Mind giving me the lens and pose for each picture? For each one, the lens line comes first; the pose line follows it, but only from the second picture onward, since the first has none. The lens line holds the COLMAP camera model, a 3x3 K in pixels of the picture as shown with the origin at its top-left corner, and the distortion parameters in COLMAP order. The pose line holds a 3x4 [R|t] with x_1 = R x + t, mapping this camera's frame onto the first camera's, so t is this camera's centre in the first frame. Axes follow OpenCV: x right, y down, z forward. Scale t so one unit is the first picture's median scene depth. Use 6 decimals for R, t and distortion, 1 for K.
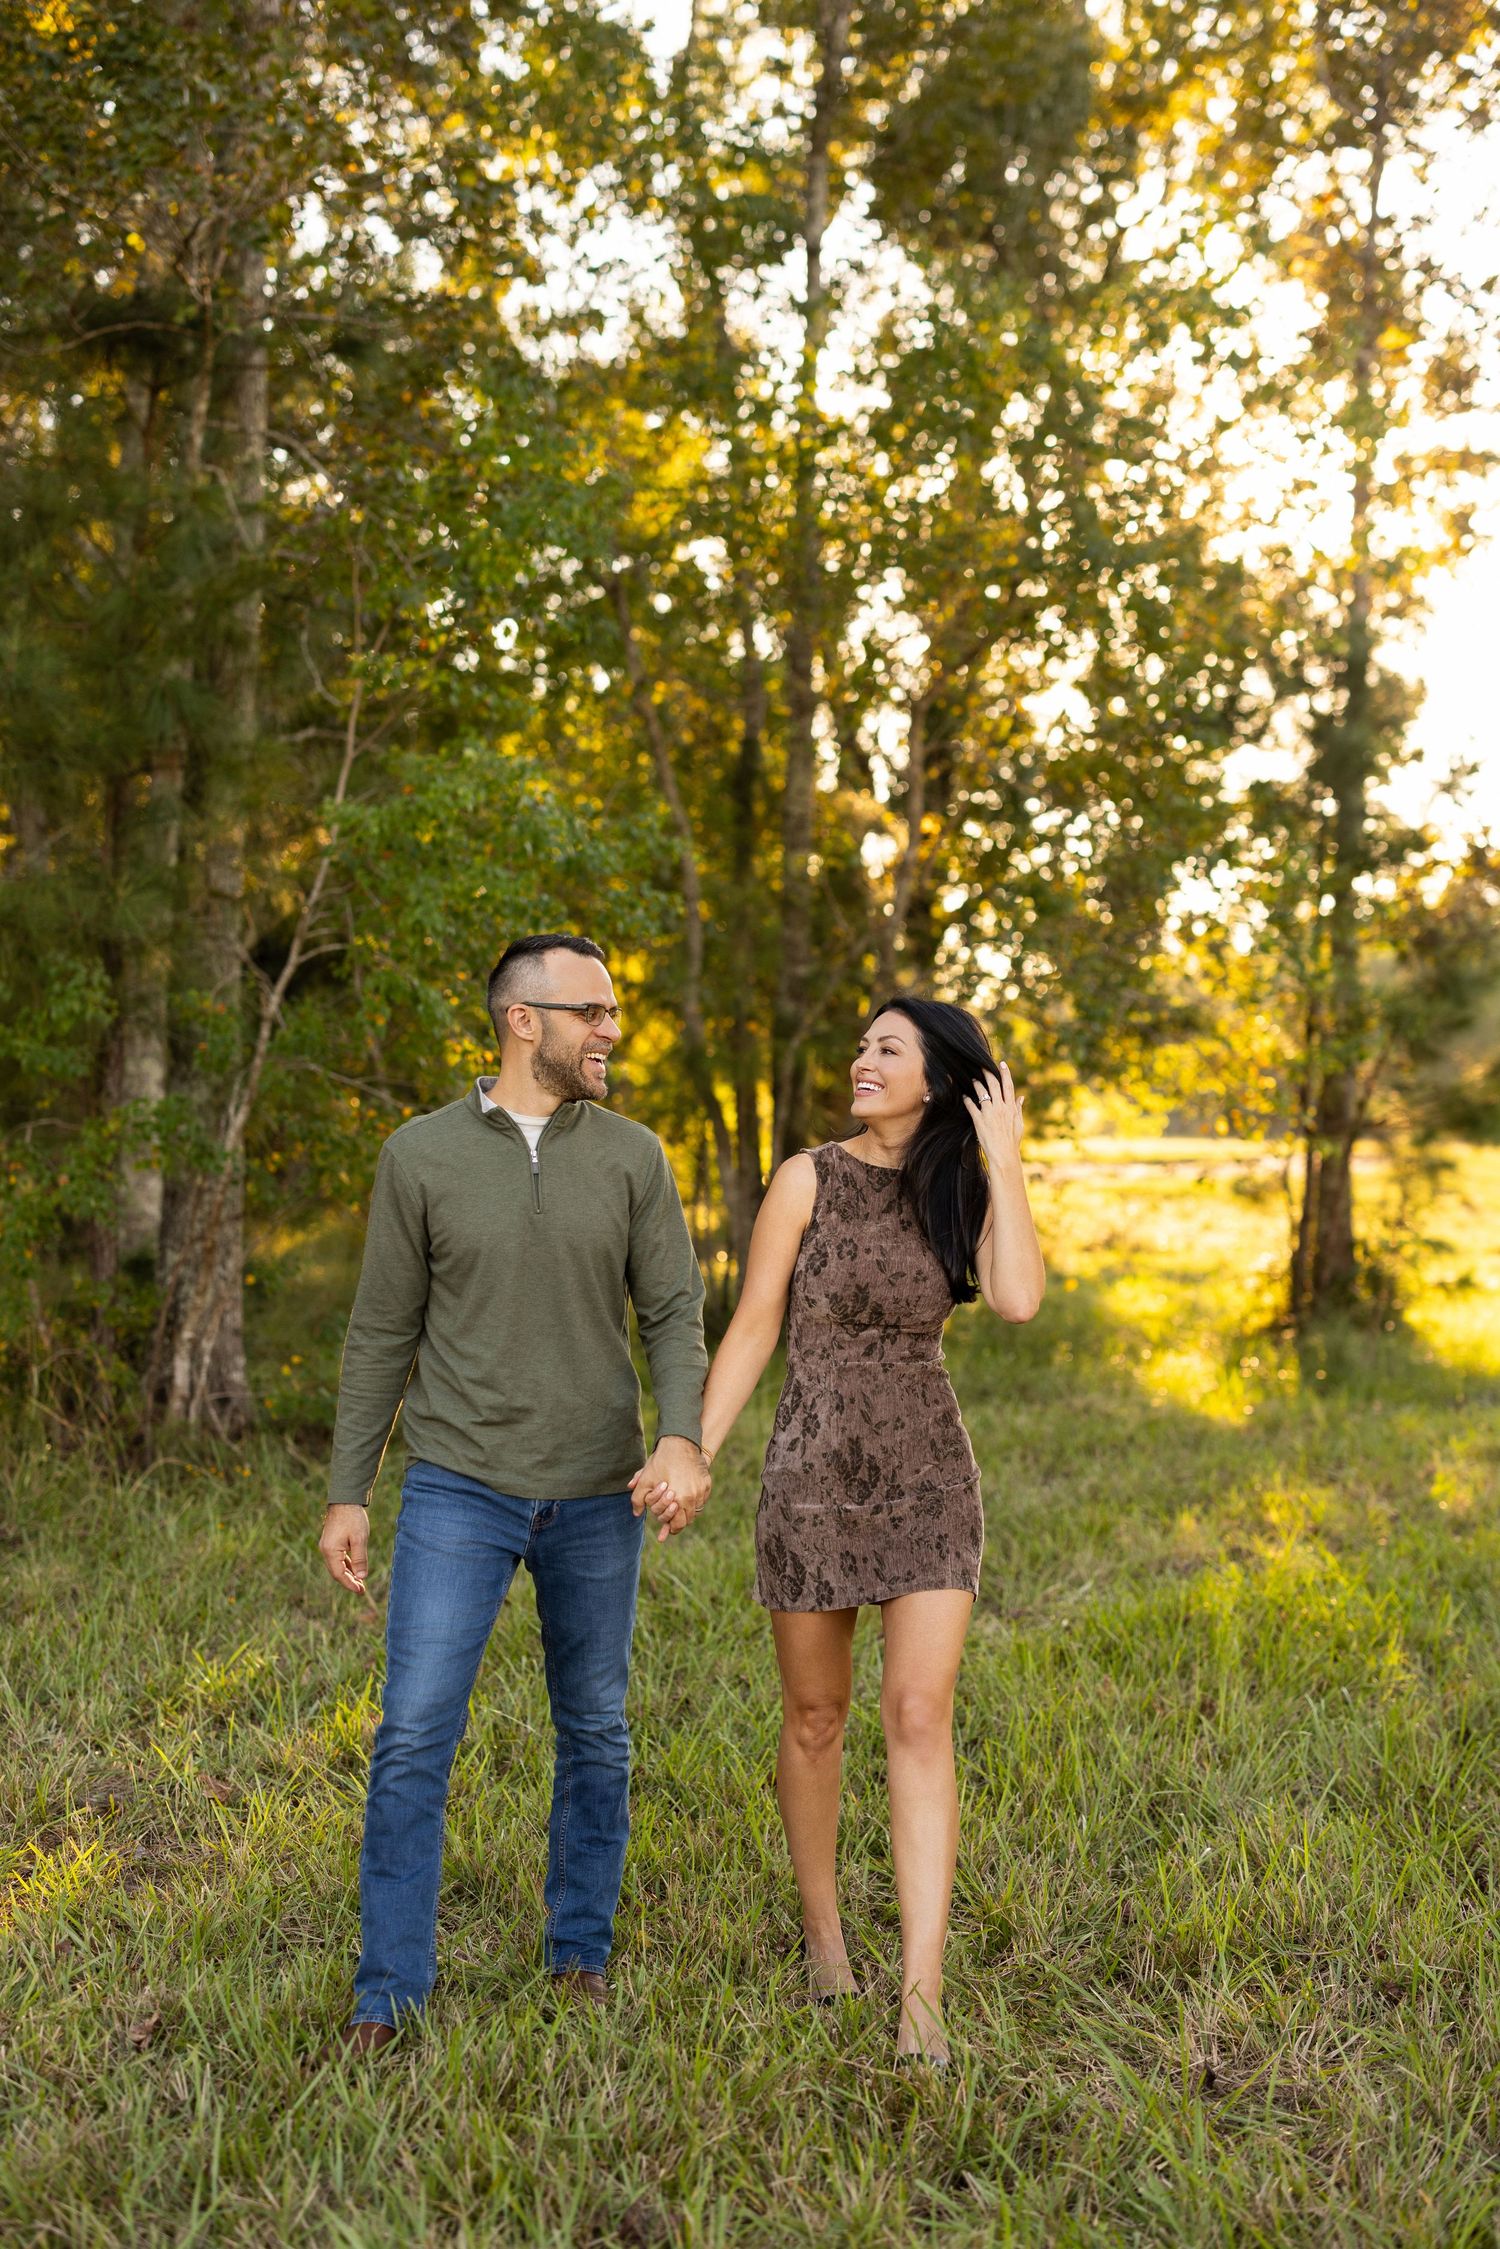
lens RADIAL K [[3222.6, 0, 752.6], [0, 3222.6, 1124.8], [0, 0, 1]] dist [0.018247, -0.041531]
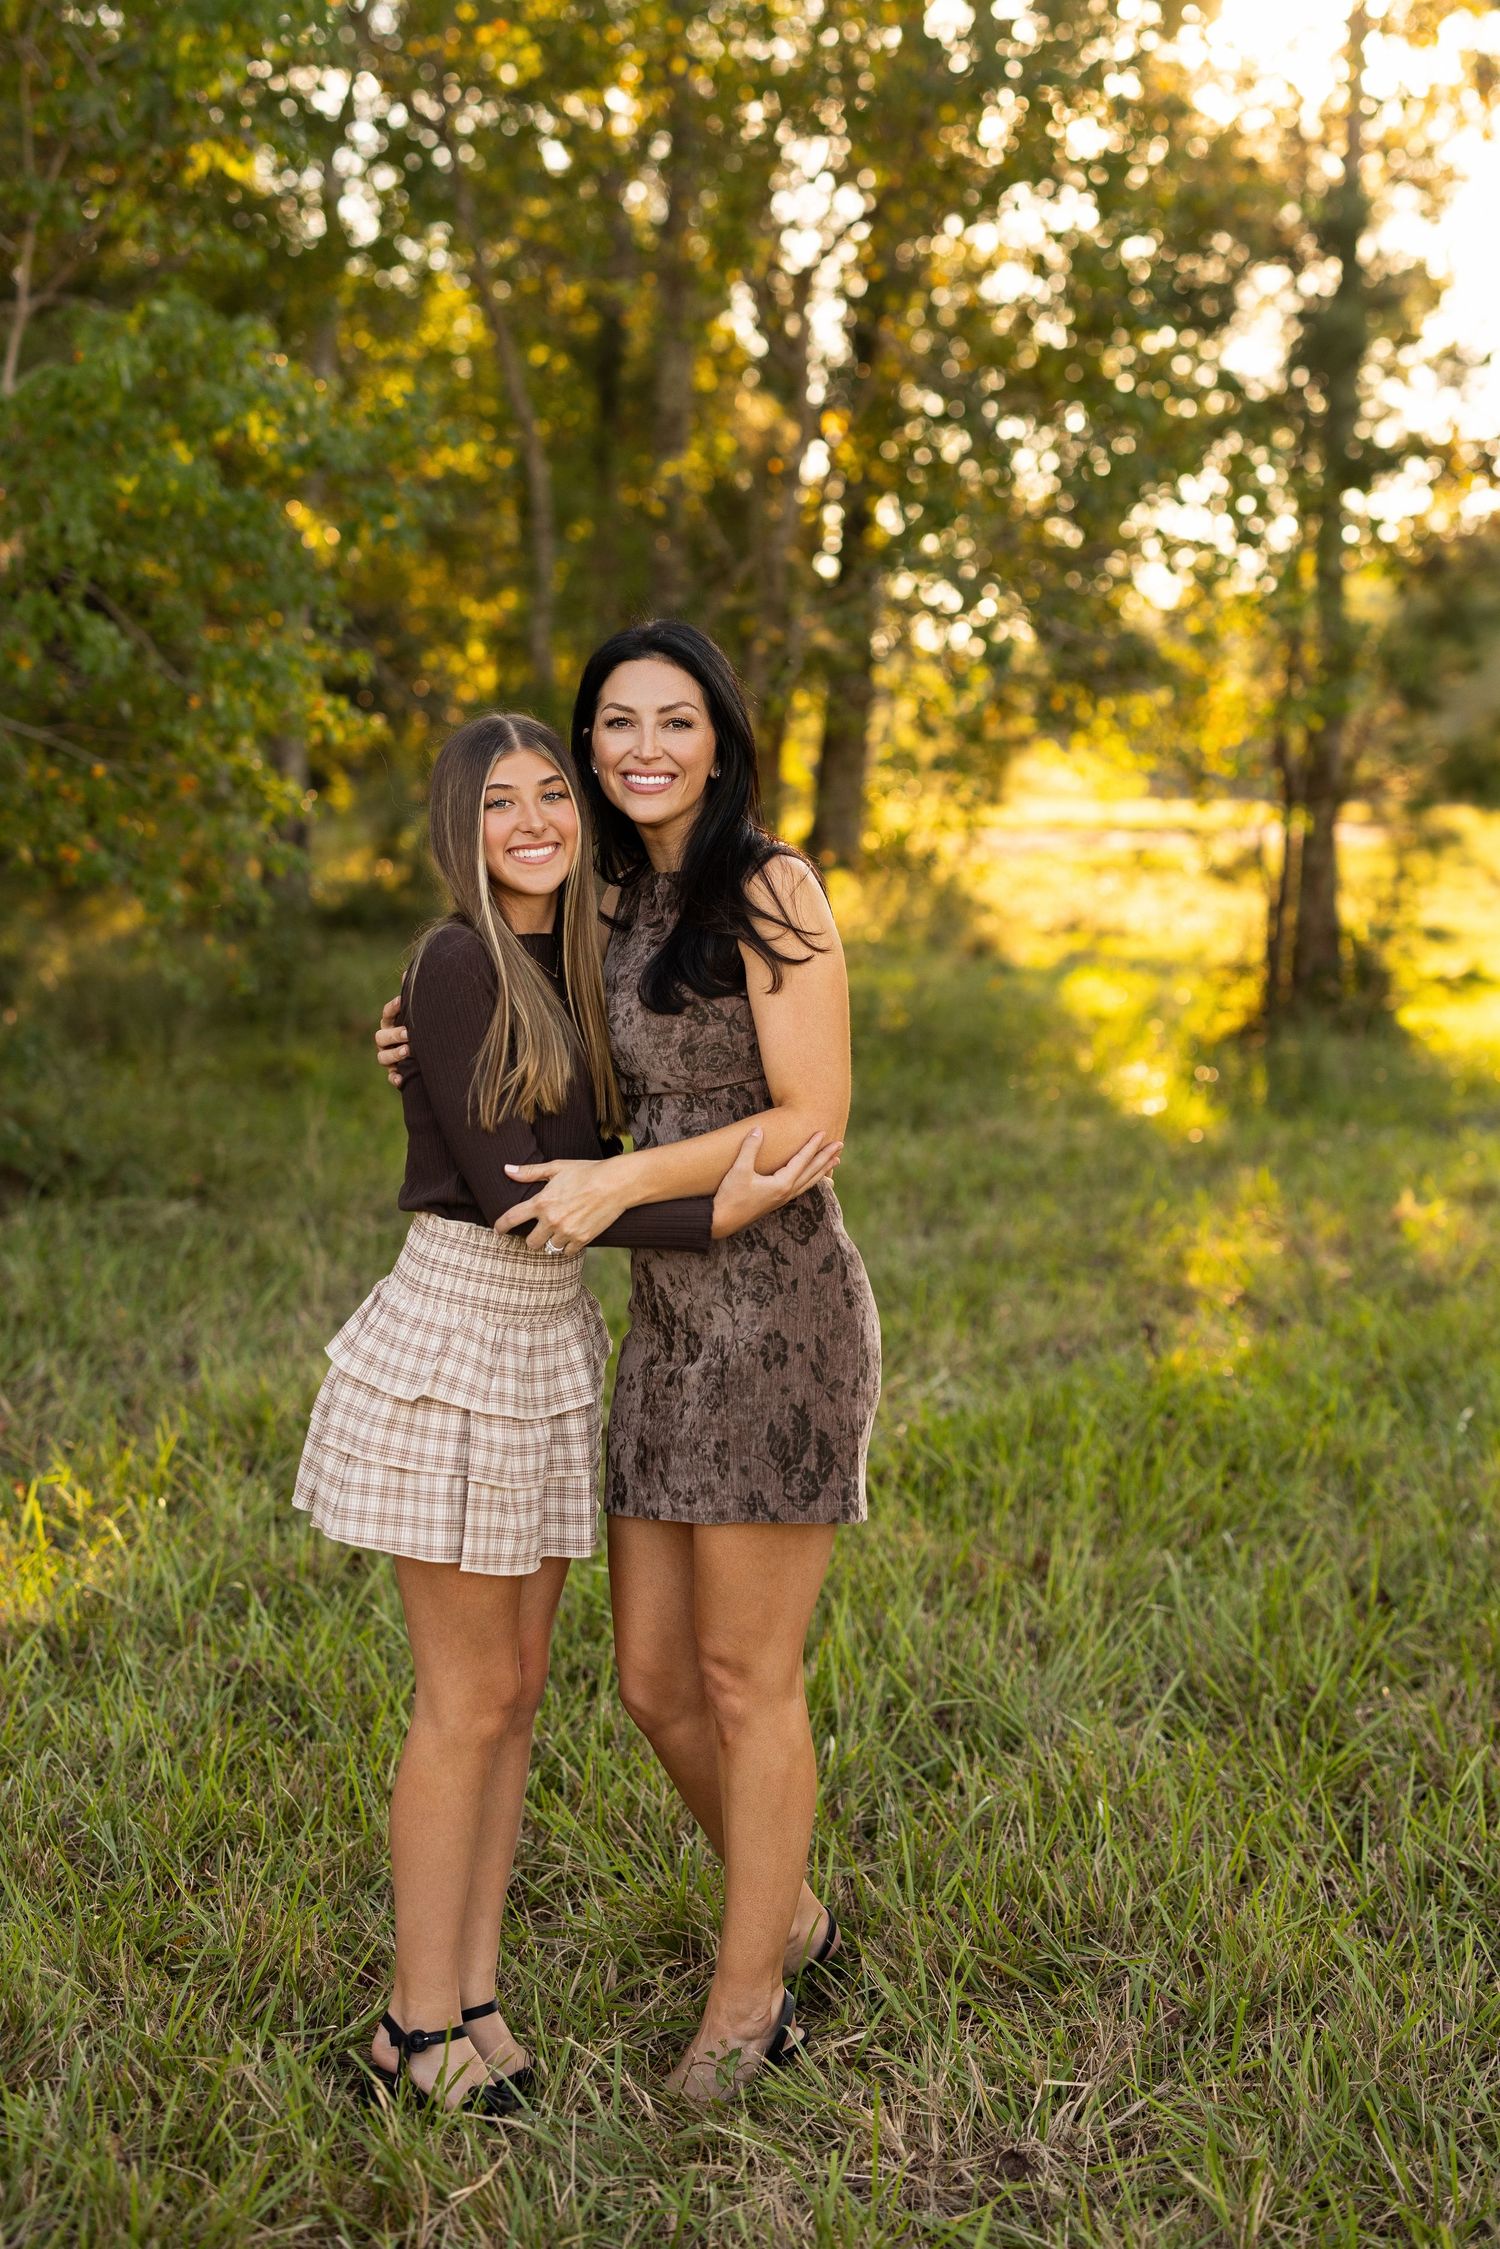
lens RADIAL K [[3682.0, 0, 858.3], [0, 3682.0, 977.5], [0, 0, 1]] dist [0.009562, 0.050813]
pose [[0.999114, -0.000584, 0.042073, 0.021081], [-0.001607, 0.998644, 0.052041, -0.000436], [-0.042047, -0.052062, 0.997758, 0.050337]]
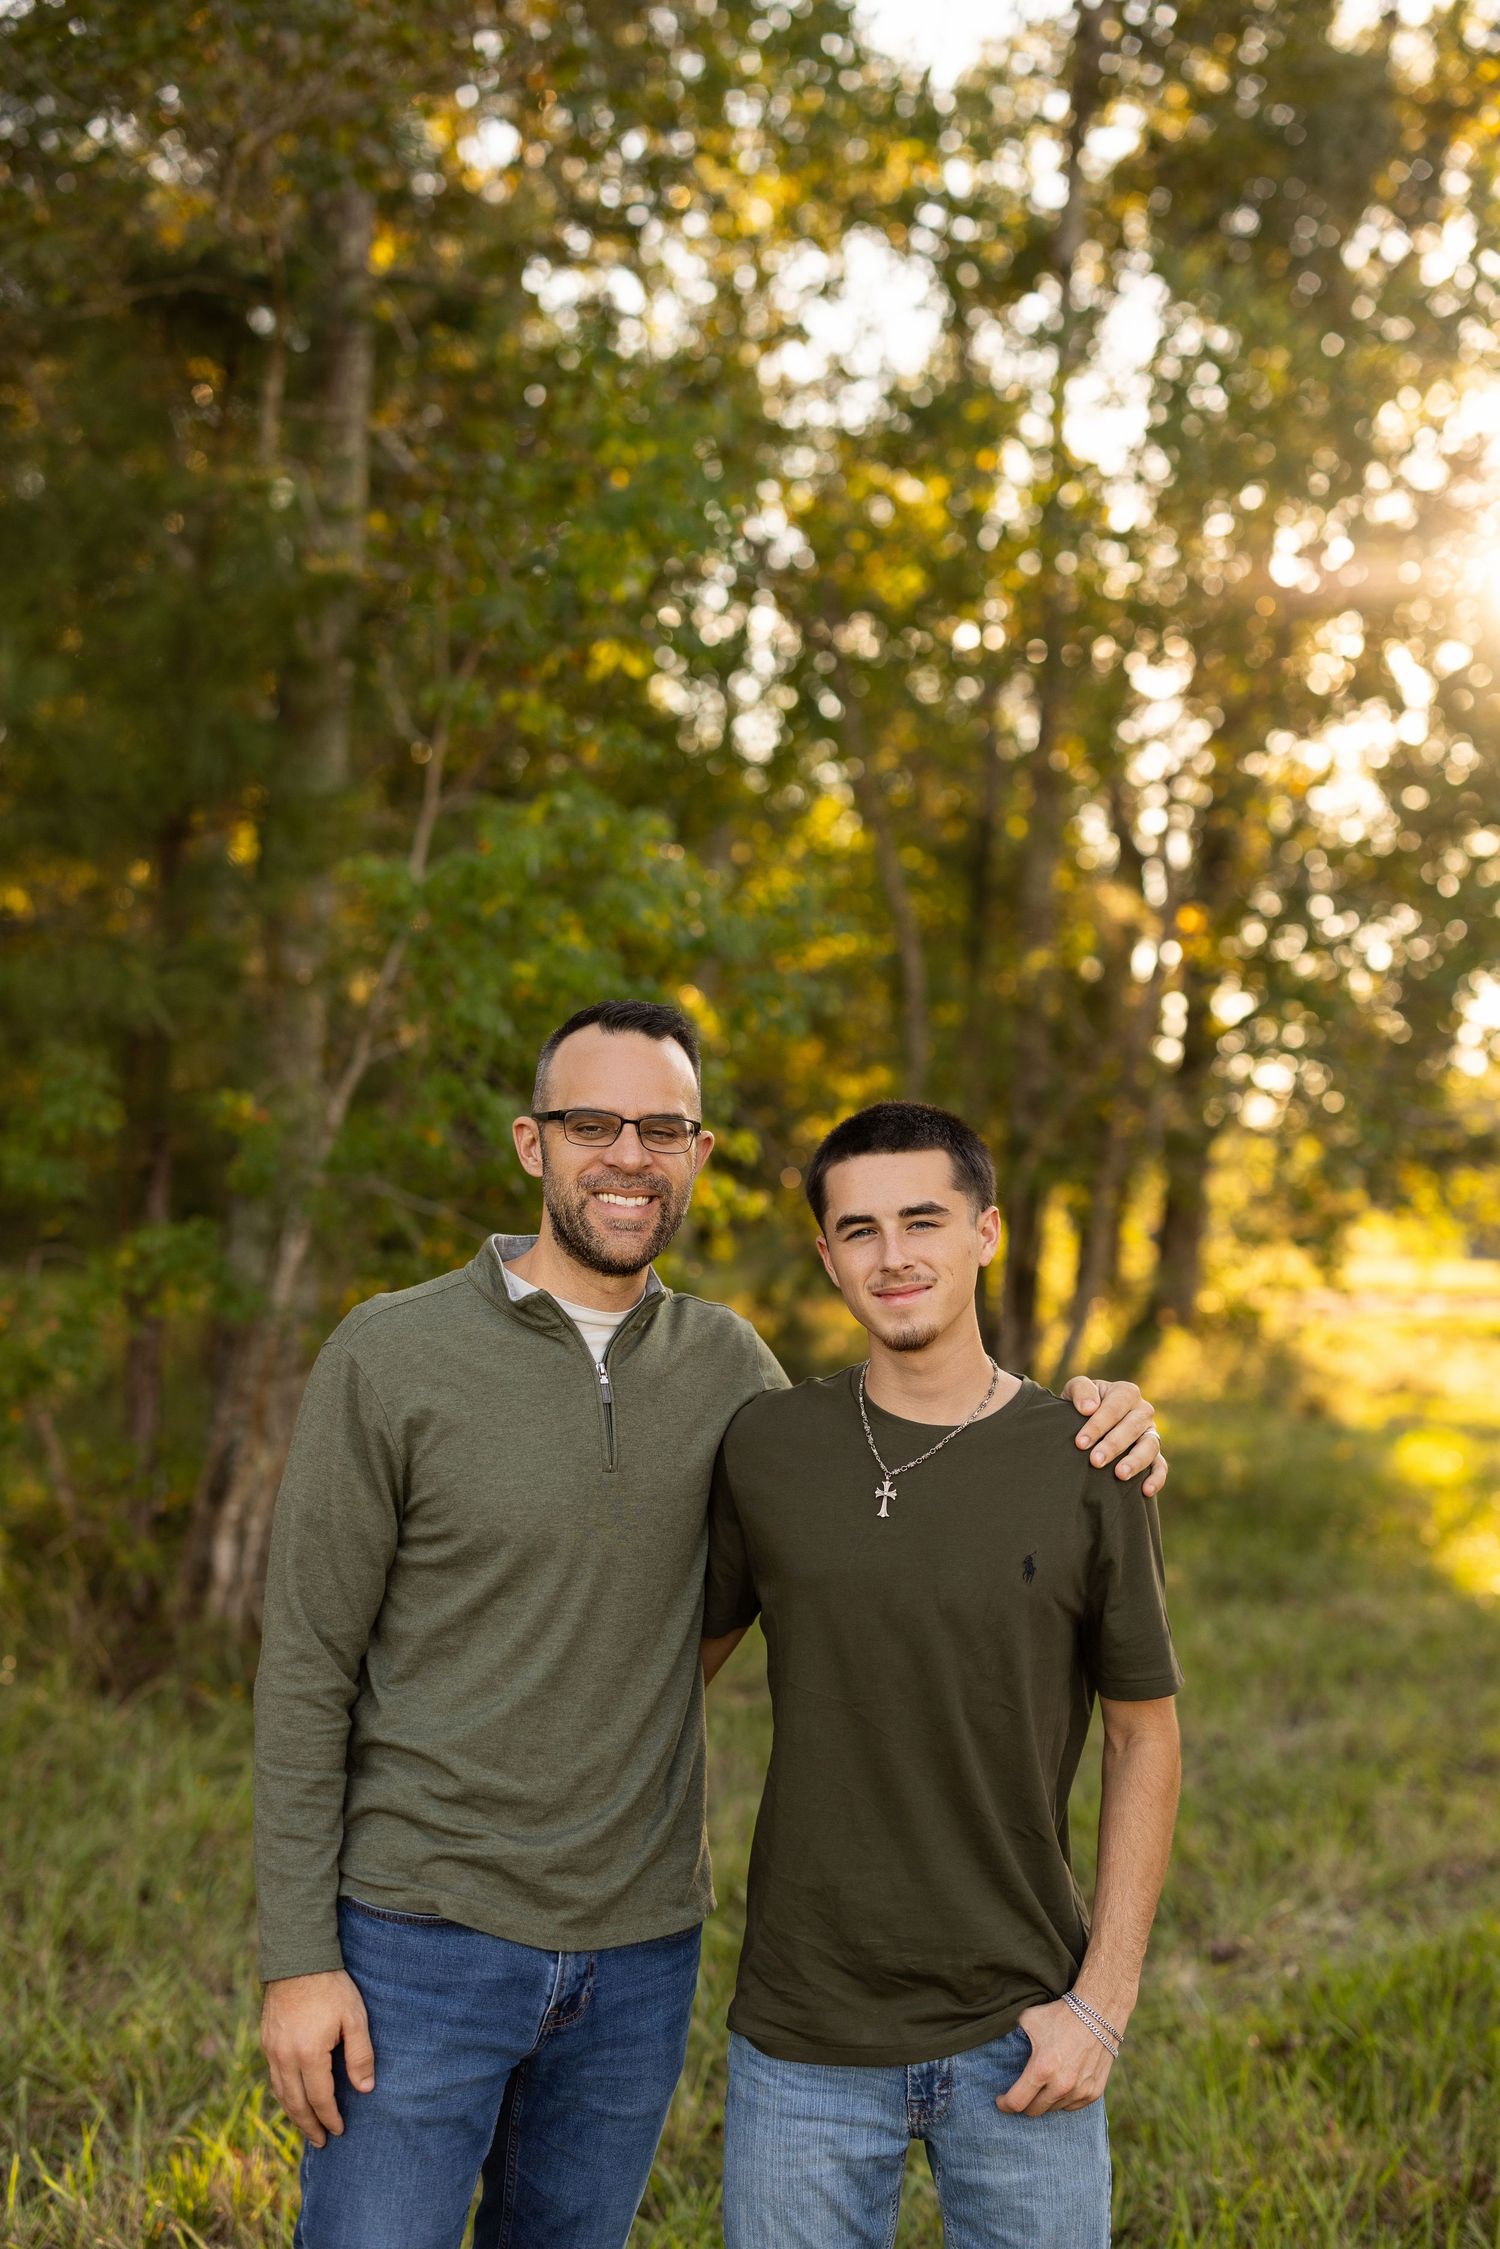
lens RADIAL K [[3253.4, 0, 748.2], [0, 3253.4, 1121.2], [0, 0, 1]] dist [0.021243, -0.000274]
pose [[0.995718, 0.017905, -0.090696, 0.016086], [-0.021094, 0.999188, -0.034325, -0.004722], [0.090008, 0.036091, 0.995287, 0.103292]]
